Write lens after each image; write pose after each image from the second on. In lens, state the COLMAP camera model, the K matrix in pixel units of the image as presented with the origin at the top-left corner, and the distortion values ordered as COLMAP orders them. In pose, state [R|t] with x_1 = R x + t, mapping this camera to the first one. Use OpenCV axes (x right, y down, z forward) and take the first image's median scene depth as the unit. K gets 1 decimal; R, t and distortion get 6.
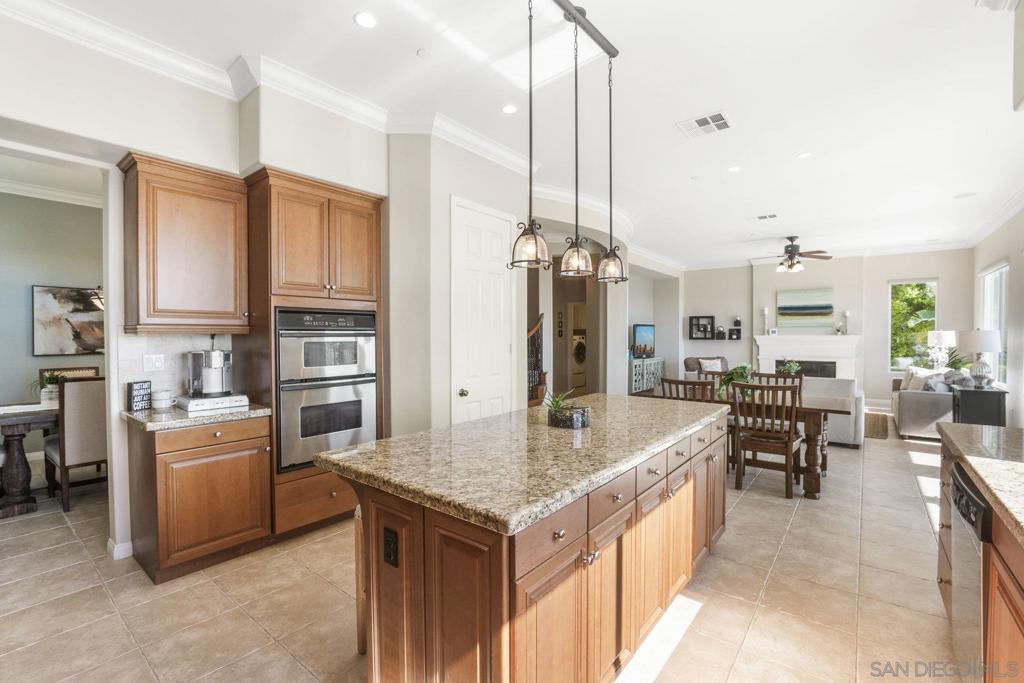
lens RADIAL K [[450.4, 0, 512.0], [0, 450.4, 341.5], [0, 0, 1]] dist [-0.029141, -0.000184]
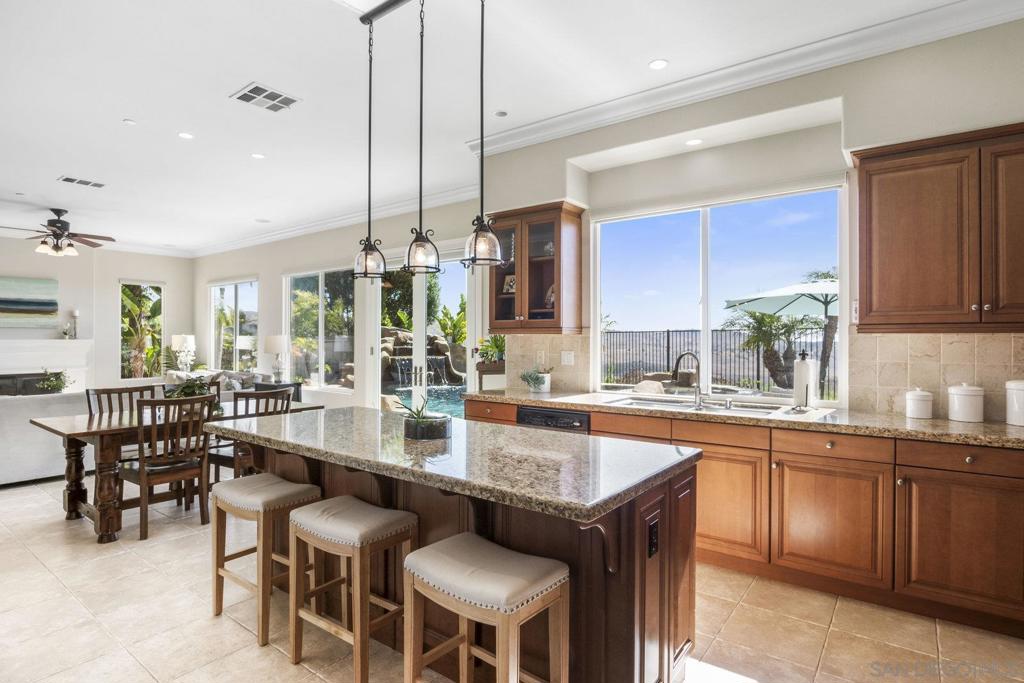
lens RADIAL K [[534.4, 0, 512.0], [0, 534.4, 341.5], [0, 0, 1]] dist [-0.001051, -0.000391]
pose [[-0.021546, 0.000135, 0.999768, -0.231285], [0.009723, 0.999953, 0.000075, -0.002442], [-0.999721, 0.009723, -0.021546, 0.197031]]
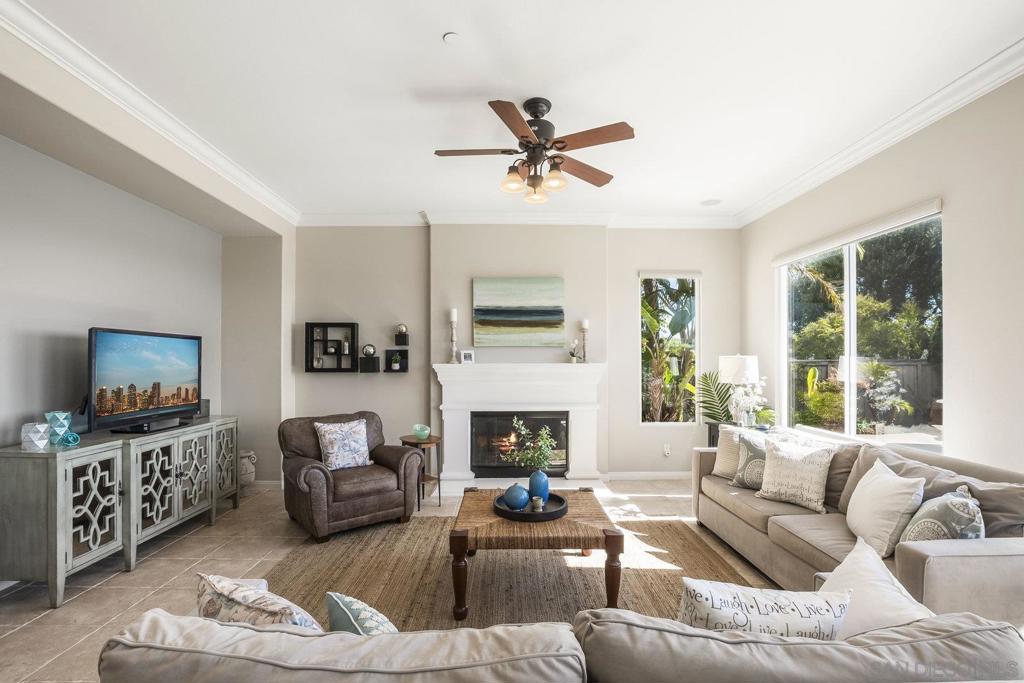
lens RADIAL K [[464.9, 0, 507.4], [0, 464.9, 359.7], [0, 0, 1]] dist [-0.001210, -0.000008]
pose [[0.772665, 0.001068, 0.634813, 0.285510], [0.008698, 0.999887, -0.012268, -0.011101], [-0.634754, 0.015001, 0.772568, 0.563091]]
